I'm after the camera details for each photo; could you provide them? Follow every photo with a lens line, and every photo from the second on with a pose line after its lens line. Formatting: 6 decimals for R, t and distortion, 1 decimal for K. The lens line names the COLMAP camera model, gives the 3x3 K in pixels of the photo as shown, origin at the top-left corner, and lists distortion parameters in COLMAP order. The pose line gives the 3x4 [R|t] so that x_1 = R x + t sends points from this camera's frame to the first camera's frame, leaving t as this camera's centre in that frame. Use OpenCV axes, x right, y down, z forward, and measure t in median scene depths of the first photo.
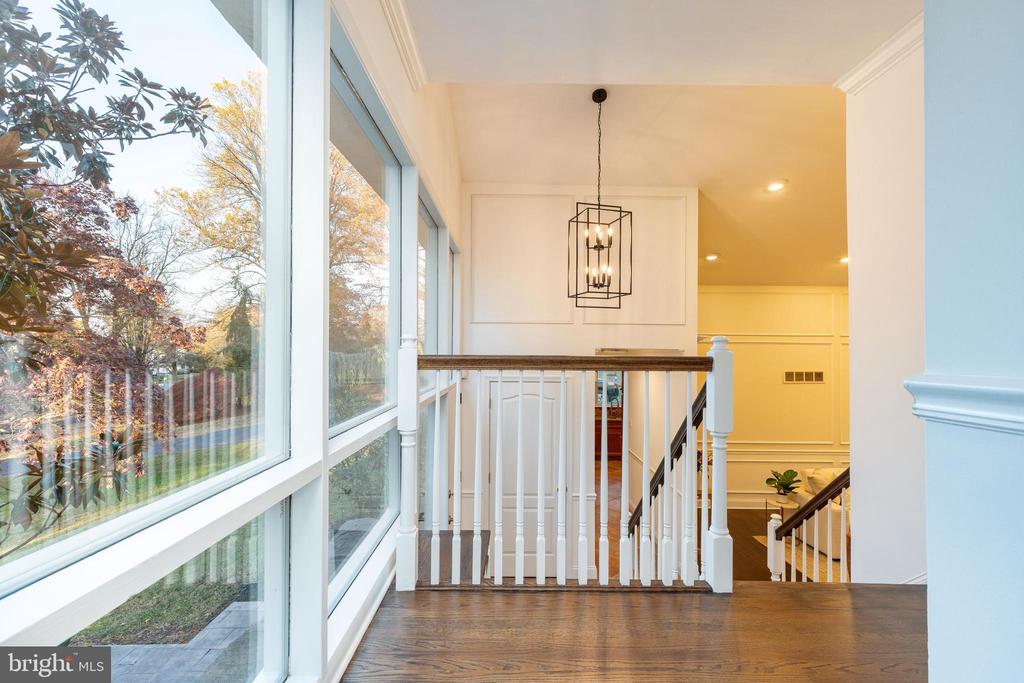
lens RADIAL K [[451.5, 0, 511.4], [0, 451.5, 344.3], [0, 0, 1]] dist [0.004356, 0.000239]
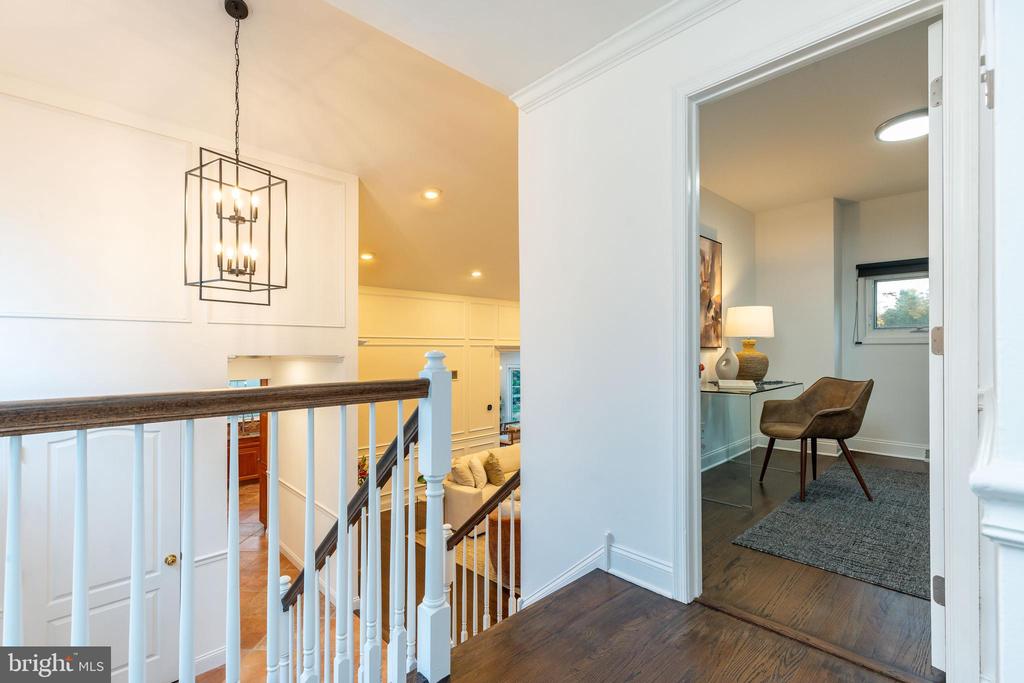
lens RADIAL K [[451.5, 0, 511.0], [0, 451.5, 345.5], [0, 0, 1]] dist [0.004356, 0.000239]
pose [[0.724372, -0.005076, 0.689390, 0.010386], [0.001922, 0.999984, 0.005343, -0.015480], [-0.689406, -0.002546, 0.724370, 0.171631]]
